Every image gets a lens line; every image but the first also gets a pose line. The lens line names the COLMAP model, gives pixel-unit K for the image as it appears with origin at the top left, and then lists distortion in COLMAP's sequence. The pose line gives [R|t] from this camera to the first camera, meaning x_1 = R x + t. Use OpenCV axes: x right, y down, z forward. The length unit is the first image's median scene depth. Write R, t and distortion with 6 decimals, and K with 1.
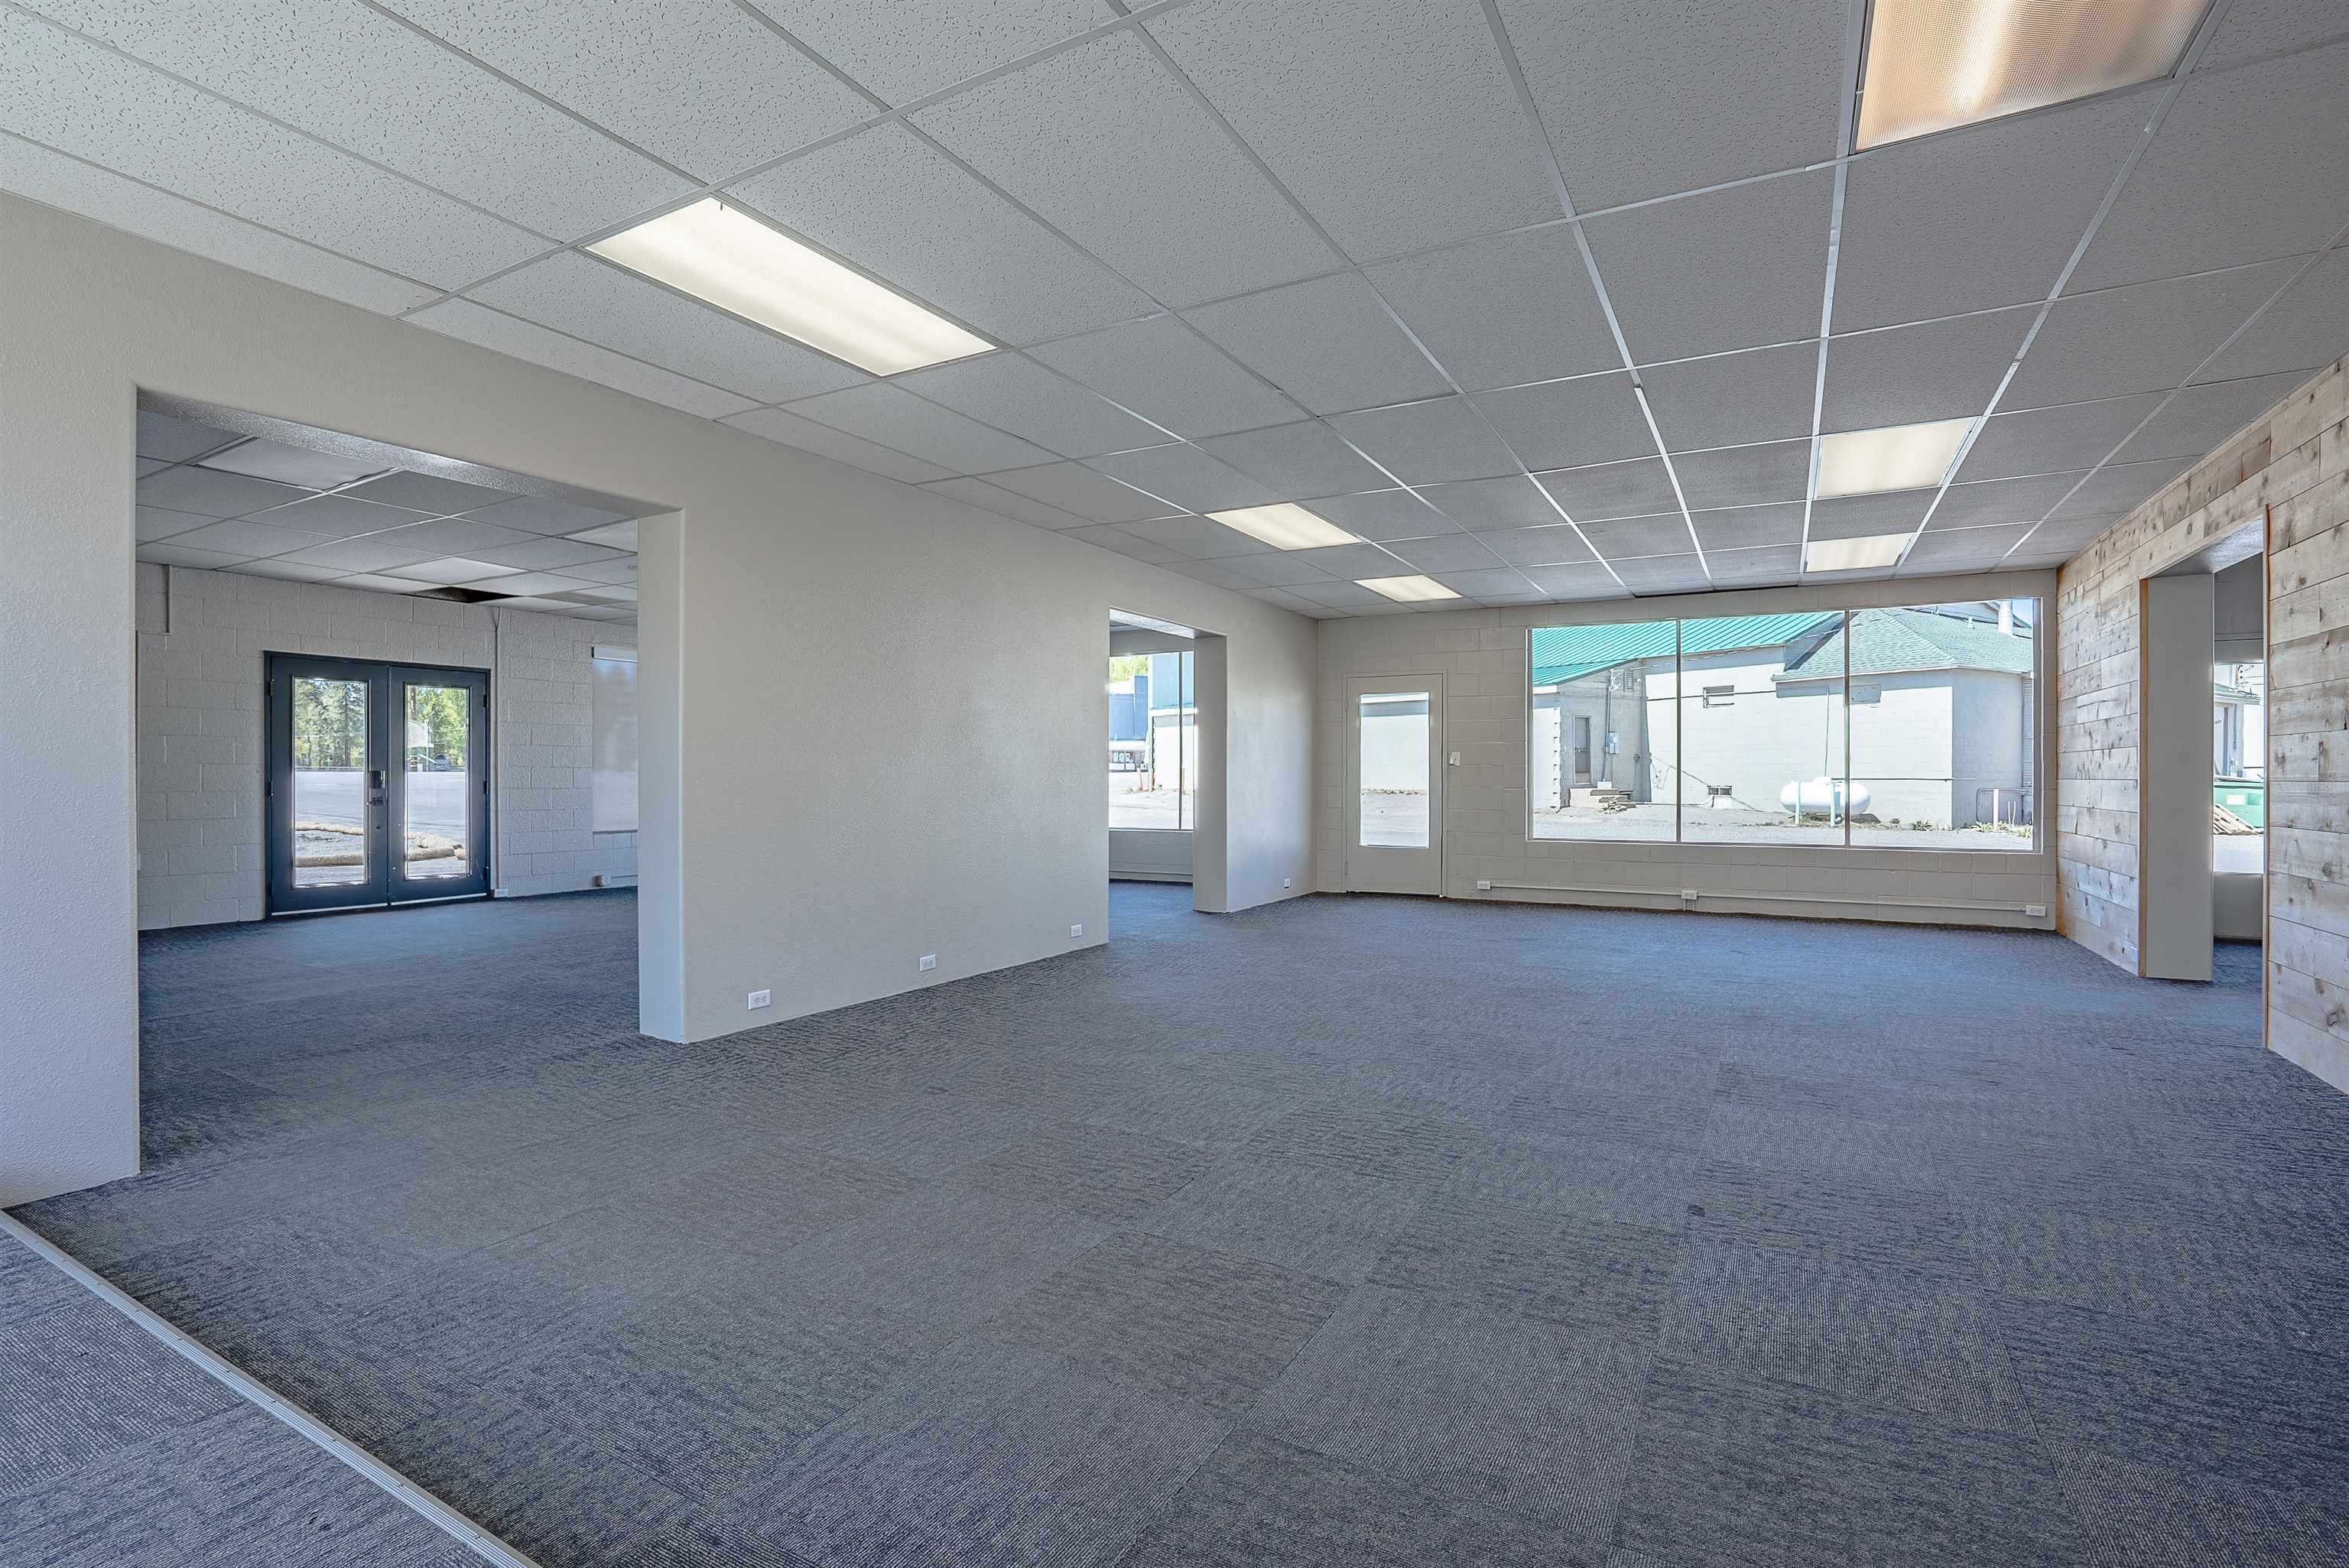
lens RADIAL K [[1100.8, 0, 1174.5], [0, 1100.8, 784.0], [0, 0, 1]] dist [-0.026537, 0.000424]
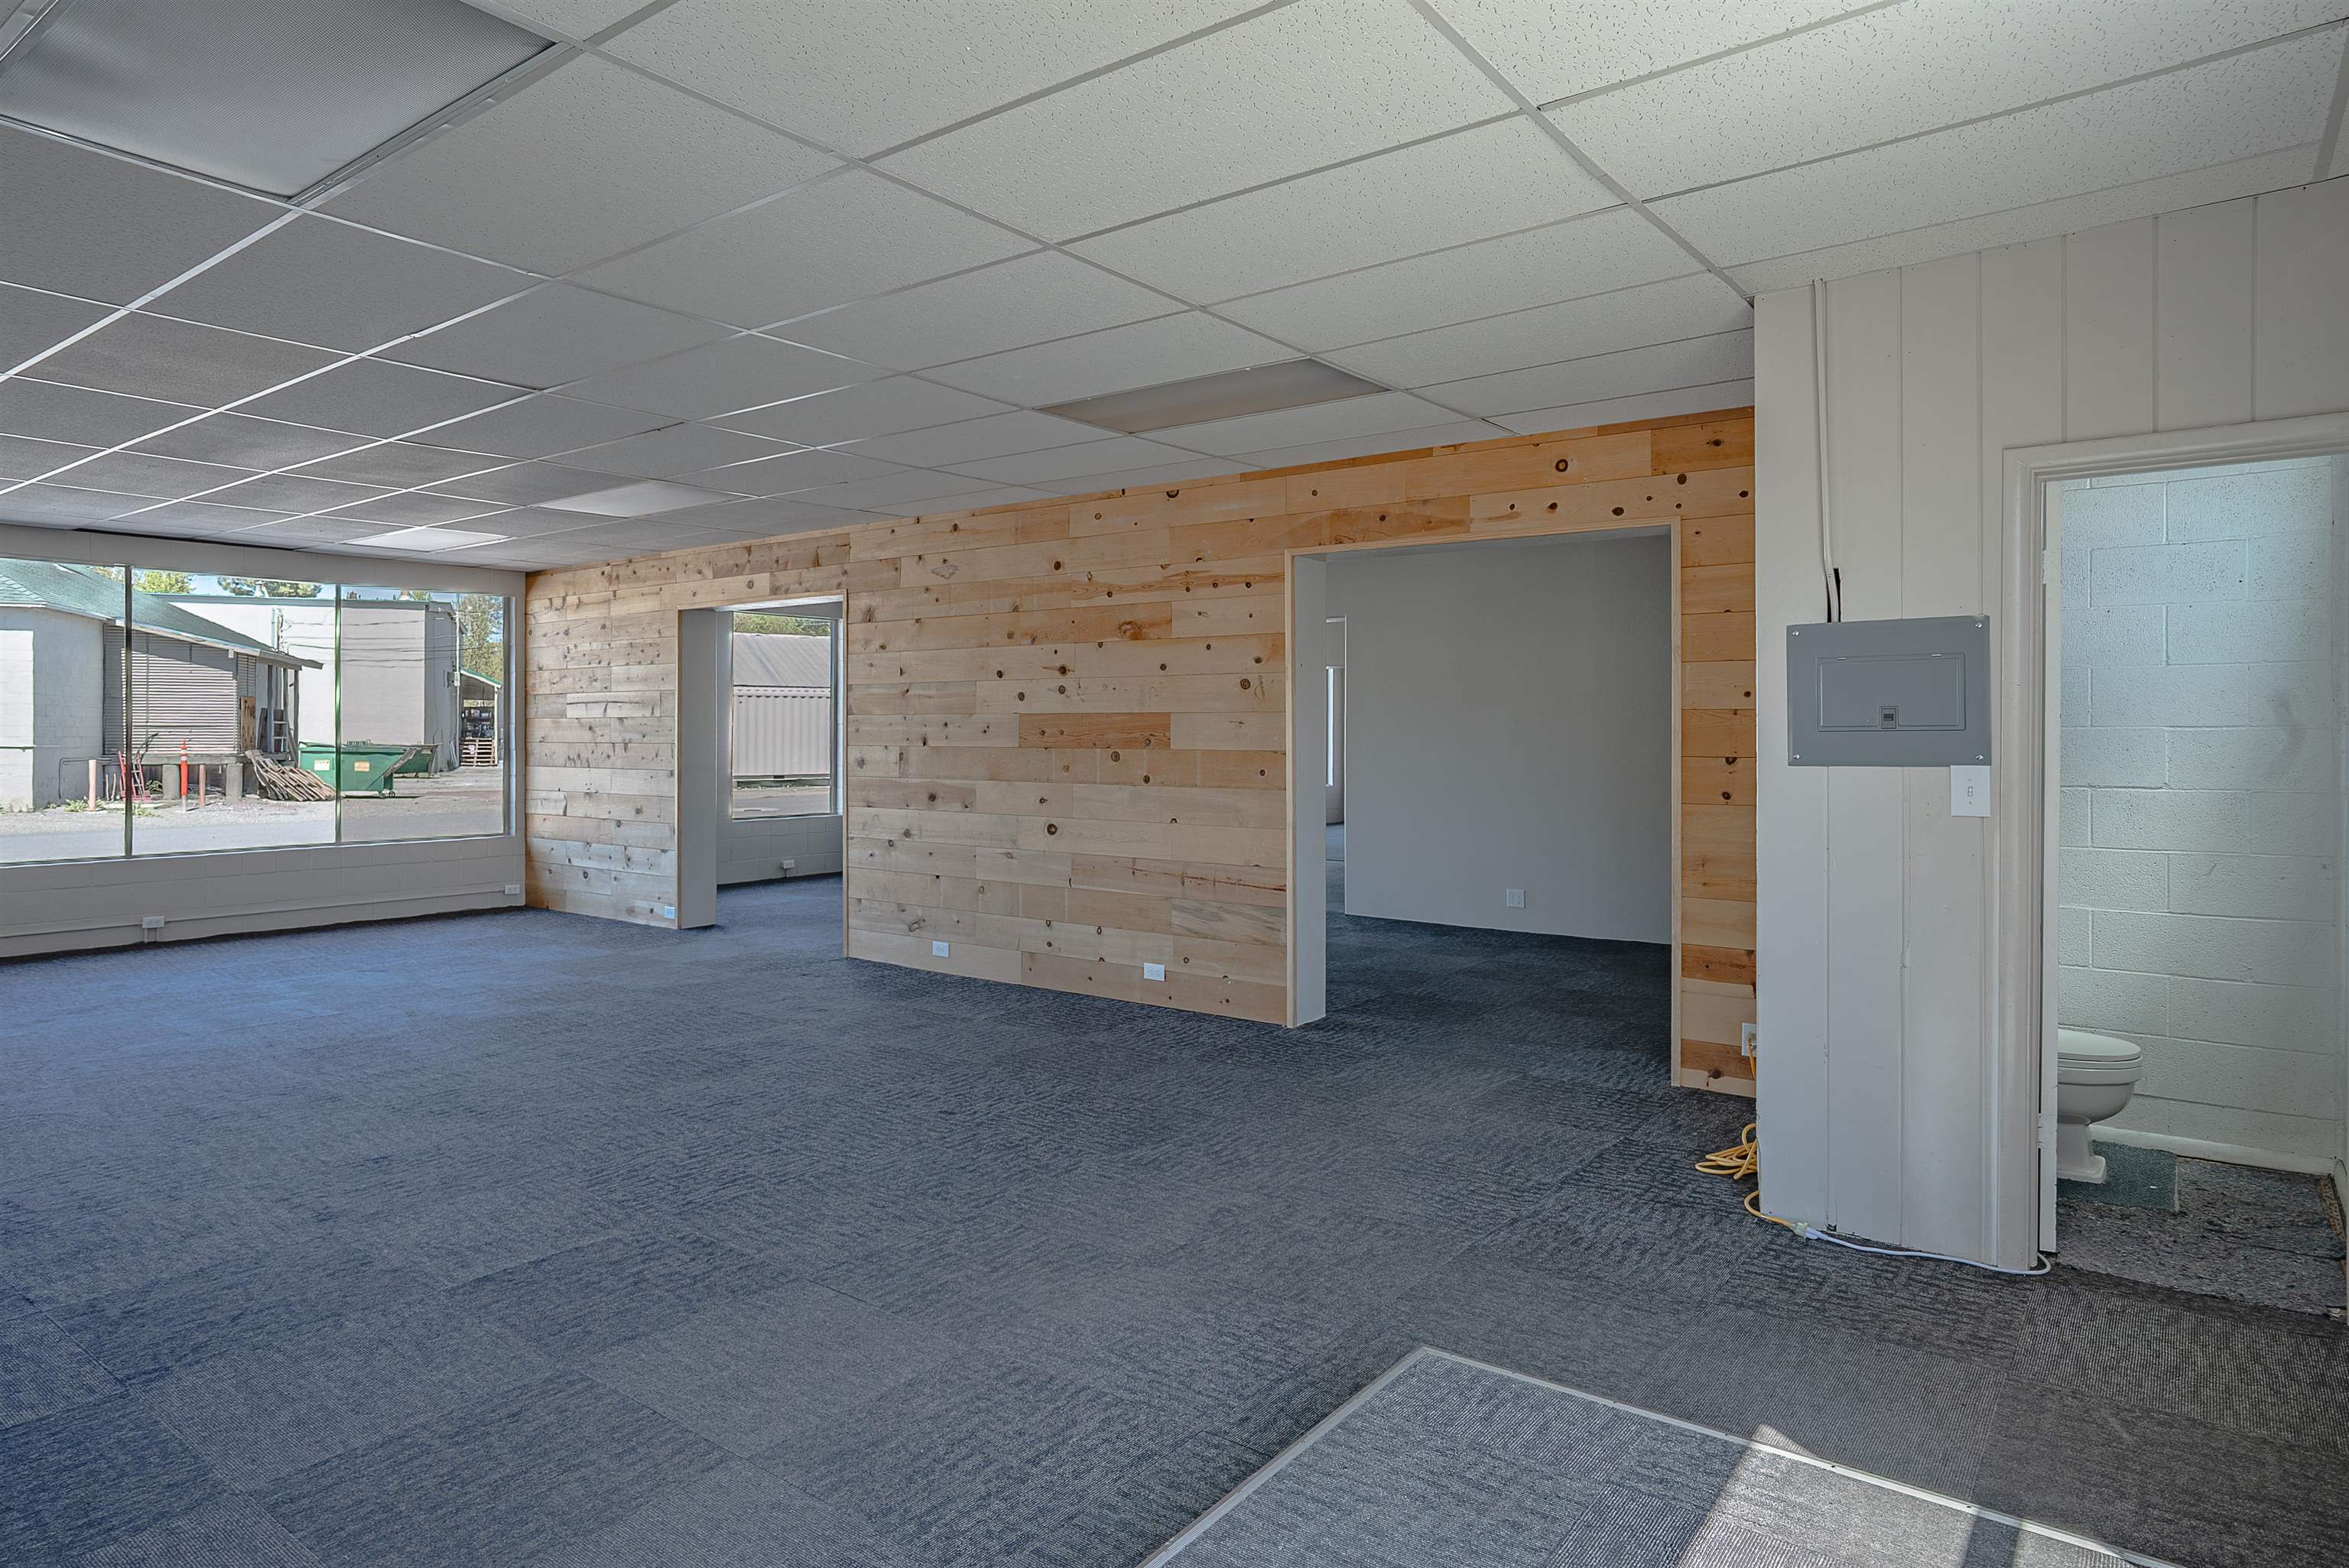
lens RADIAL K [[1364.4, 0, 1141.1], [0, 1364.4, 731.3], [0, 0, 1]] dist [-0.022821, -0.000058]
pose [[0.139332, -0.000854, 0.990245, -0.326068], [0.006383, 0.999980, -0.000036, -0.025193], [-0.990225, 0.006326, 0.139335, 0.135611]]
